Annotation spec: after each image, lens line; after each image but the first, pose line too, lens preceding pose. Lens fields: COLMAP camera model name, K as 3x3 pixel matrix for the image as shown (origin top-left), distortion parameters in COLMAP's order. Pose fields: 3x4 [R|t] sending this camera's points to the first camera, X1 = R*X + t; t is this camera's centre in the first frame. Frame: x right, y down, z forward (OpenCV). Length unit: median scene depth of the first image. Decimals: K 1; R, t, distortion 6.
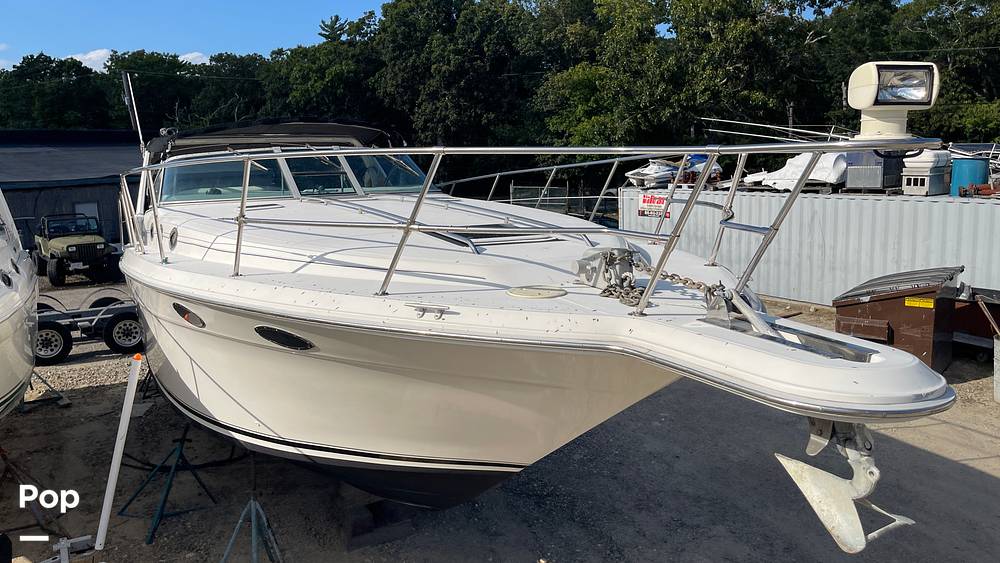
lens RADIAL K [[765.0, 0, 497.7], [0, 765.0, 281.6], [0, 0, 1]] dist [0.062341, -0.081450]
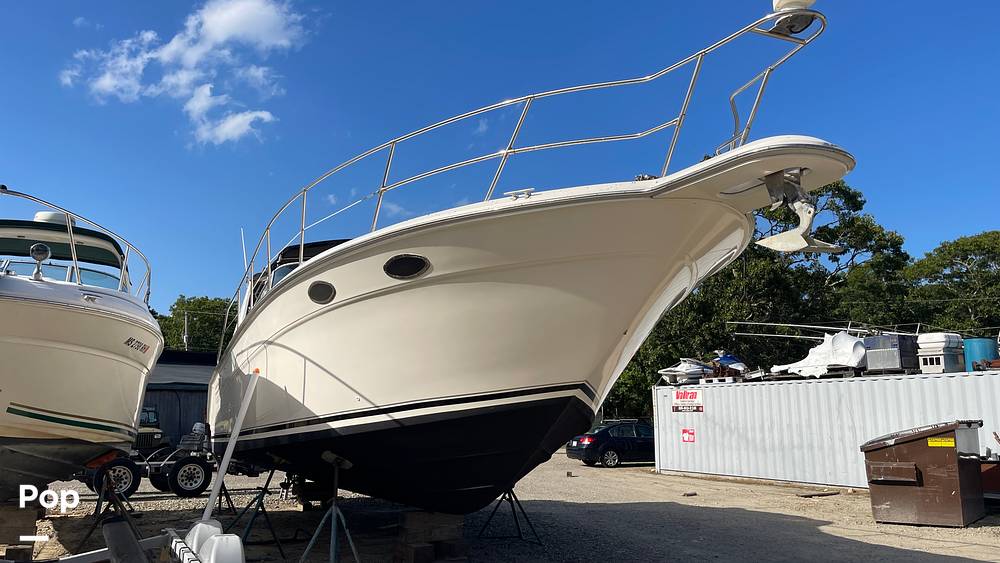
lens RADIAL K [[765.0, 0, 491.9], [0, 765.0, 276.3], [0, 0, 1]] dist [0.062341, -0.081450]
pose [[0.998330, 0.021946, -0.053432, -0.011568], [-0.038594, 0.941664, -0.334334, 0.125120], [0.042978, 0.335838, 0.940939, -0.065716]]
